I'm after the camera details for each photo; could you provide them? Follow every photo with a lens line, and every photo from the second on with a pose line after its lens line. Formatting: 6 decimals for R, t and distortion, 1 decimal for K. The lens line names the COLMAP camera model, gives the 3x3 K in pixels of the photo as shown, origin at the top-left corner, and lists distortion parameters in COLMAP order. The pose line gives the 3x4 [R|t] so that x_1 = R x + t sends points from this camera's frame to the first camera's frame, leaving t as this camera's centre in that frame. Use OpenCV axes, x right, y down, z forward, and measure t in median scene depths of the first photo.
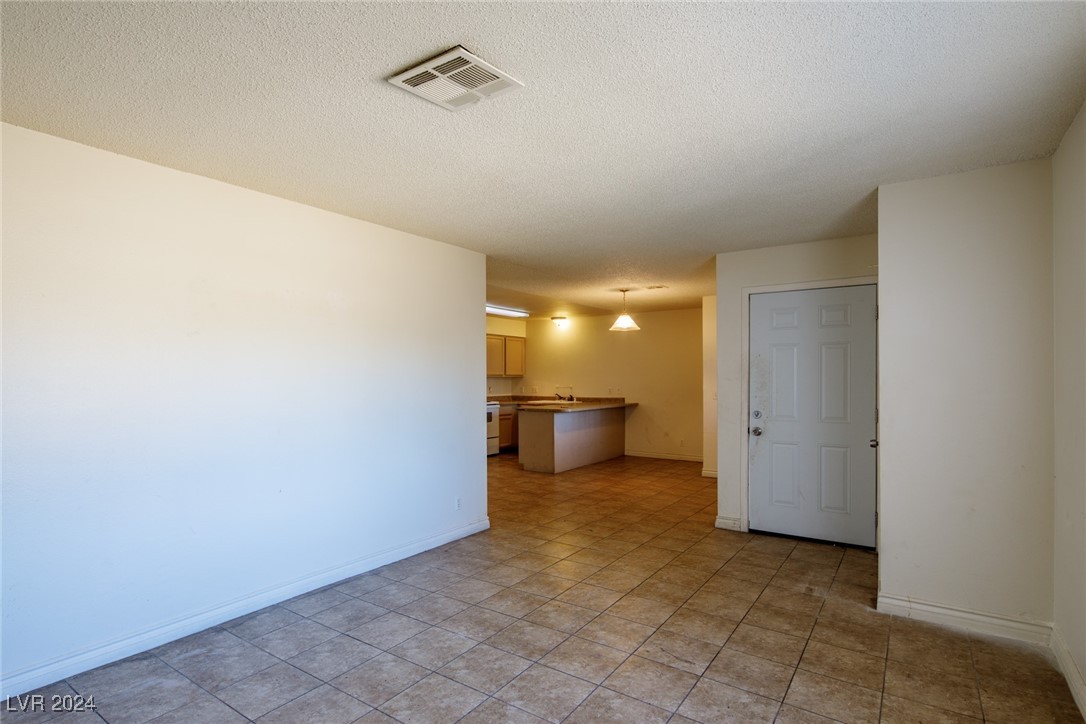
lens RADIAL K [[536.0, 0, 551.3], [0, 536.0, 379.2], [0, 0, 1]] dist [0.007801, -0.004980]
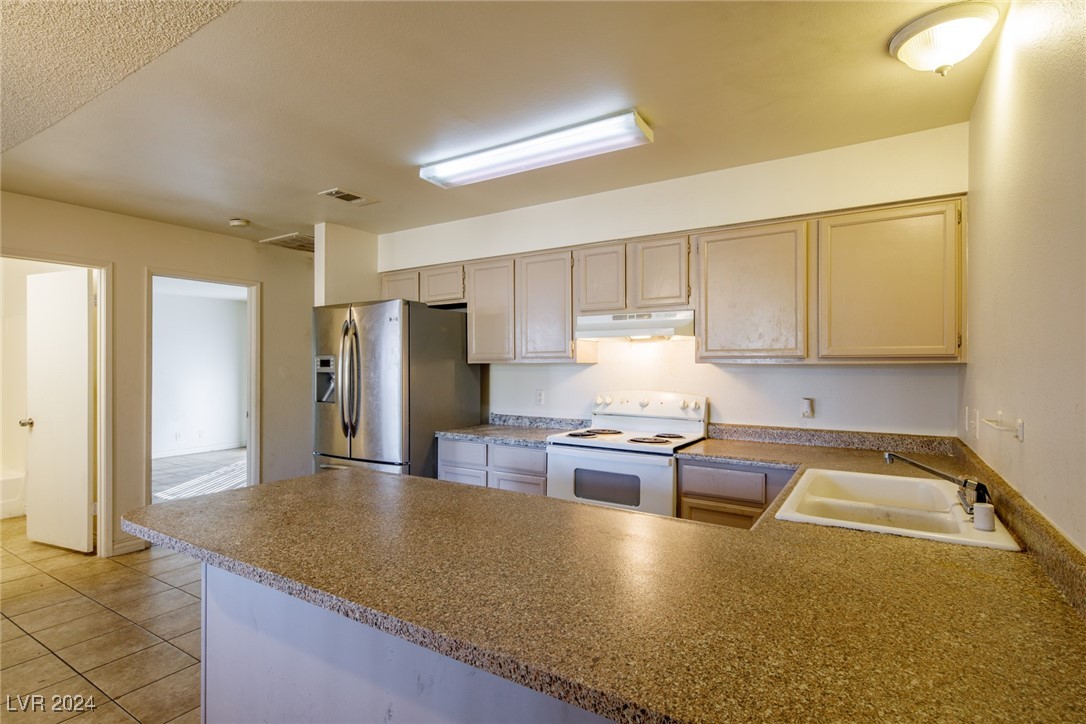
lens RADIAL K [[536.0, 0, 535.9], [0, 536.0, 365.2], [0, 0, 1]] dist [0.007801, -0.004980]
pose [[0.018977, 0.001646, -0.999819, 0.196418], [0.000609, 0.999998, 0.001658, -0.004400], [0.999820, -0.000640, 0.018976, 0.884534]]
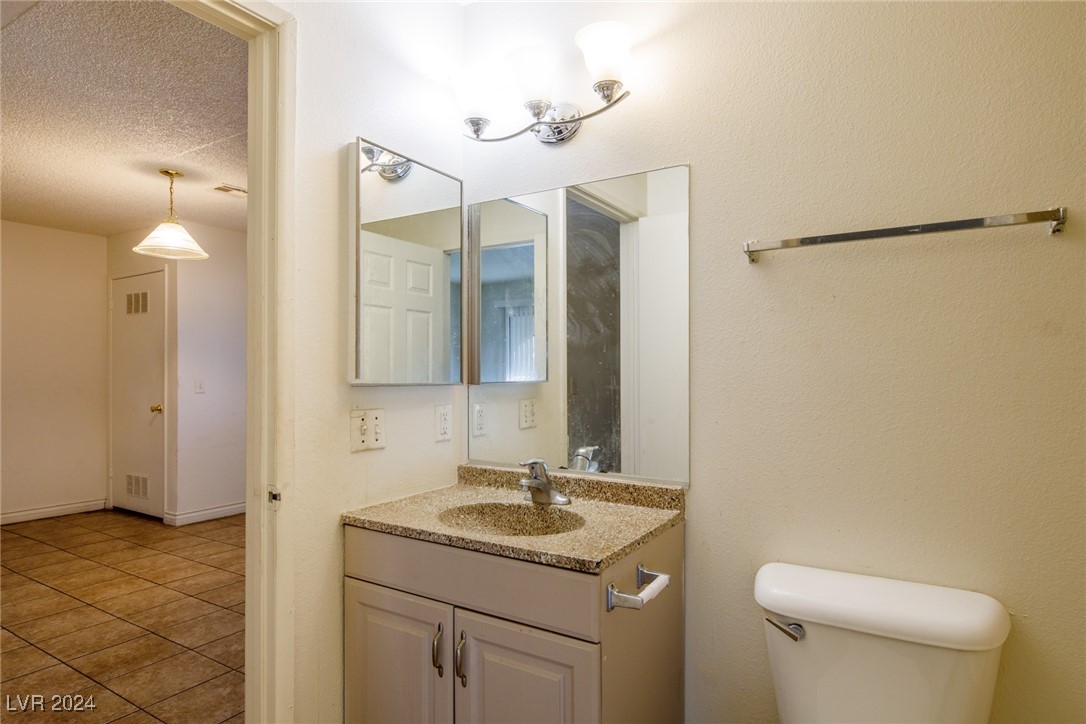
lens RADIAL K [[576.3, 0, 559.2], [0, 576.3, 369.1], [0, 0, 1]] dist [-0.002337, -0.002113]
pose [[-0.075662, 0.011514, 0.997067, -0.284991], [-0.005969, 0.999910, -0.012000, 0.010852], [-0.997116, -0.006859, -0.075587, 0.469941]]
